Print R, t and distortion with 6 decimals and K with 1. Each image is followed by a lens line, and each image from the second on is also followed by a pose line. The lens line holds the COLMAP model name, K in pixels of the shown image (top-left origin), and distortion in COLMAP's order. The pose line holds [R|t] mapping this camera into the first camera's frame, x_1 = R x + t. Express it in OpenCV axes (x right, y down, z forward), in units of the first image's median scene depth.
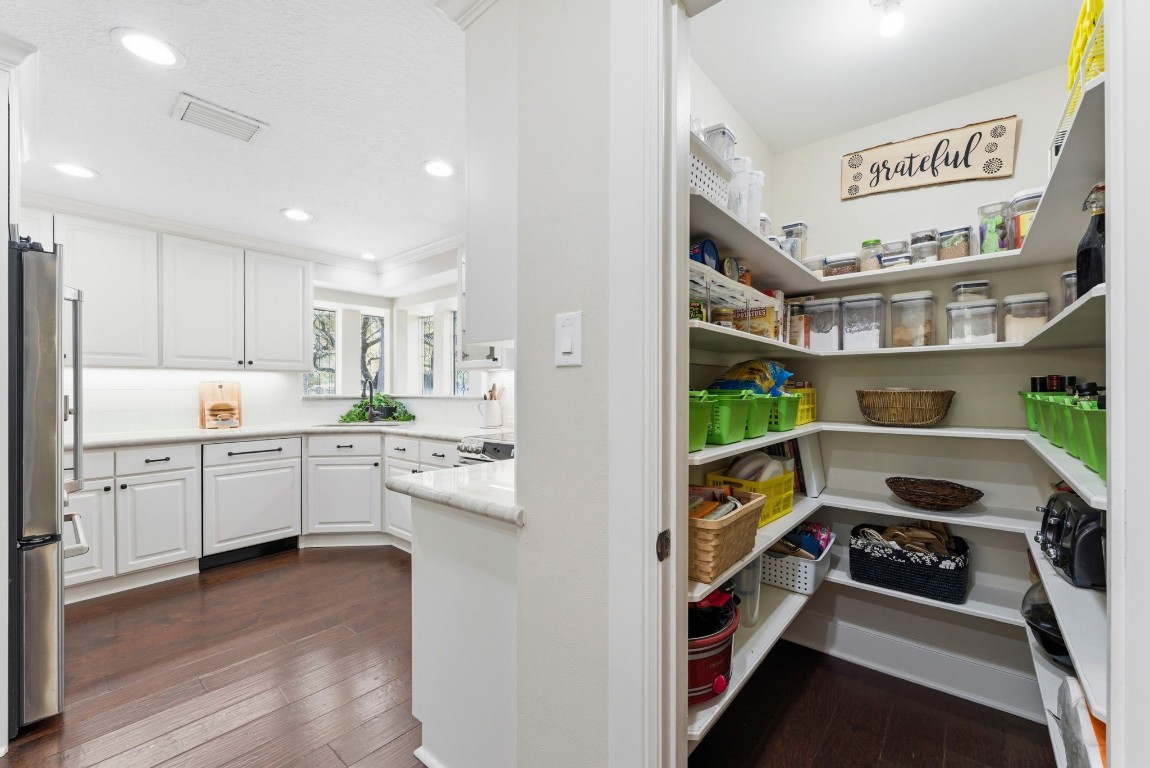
lens RADIAL K [[460.5, 0, 577.9], [0, 460.5, 385.6], [0, 0, 1]] dist [-0.004766, 0.000299]
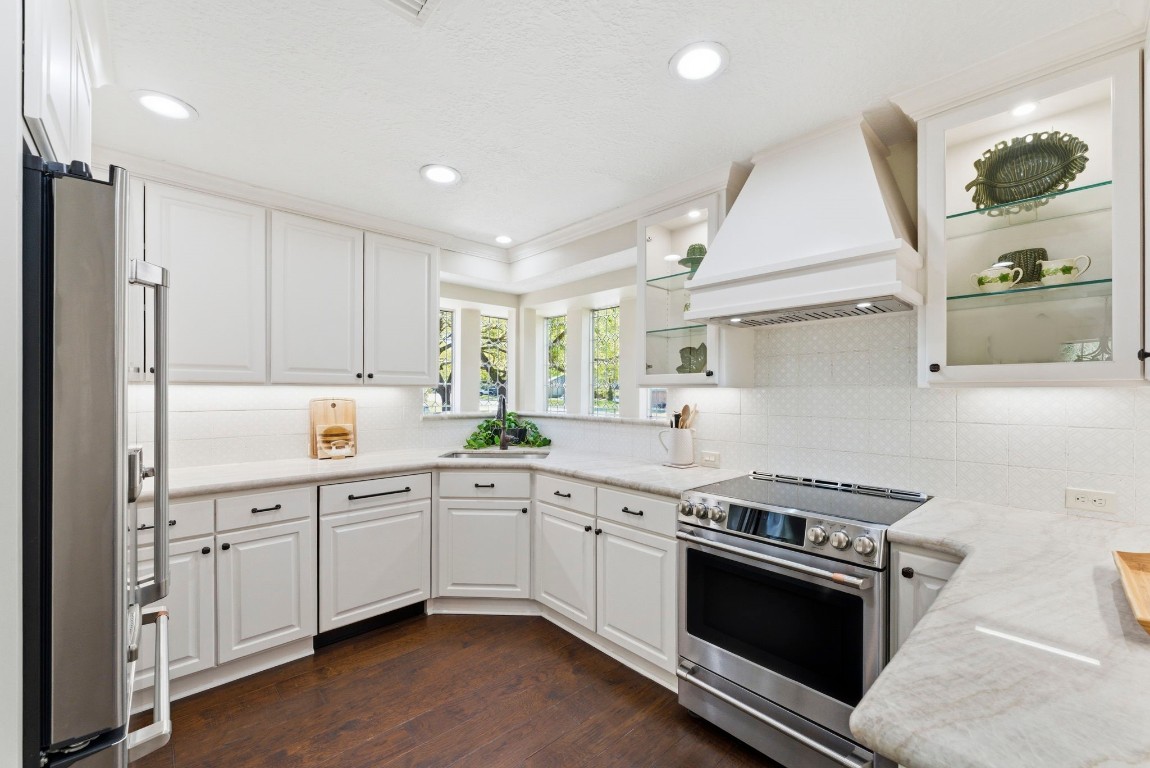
lens RADIAL K [[460.5, 0, 573.9], [0, 460.5, 389.7], [0, 0, 1]] dist [-0.004766, 0.000299]
pose [[0.991768, 0.004870, -0.127954, -0.267765], [-0.004856, 0.999988, 0.000425, -0.028639], [0.127955, 0.000199, 0.991780, 0.265510]]
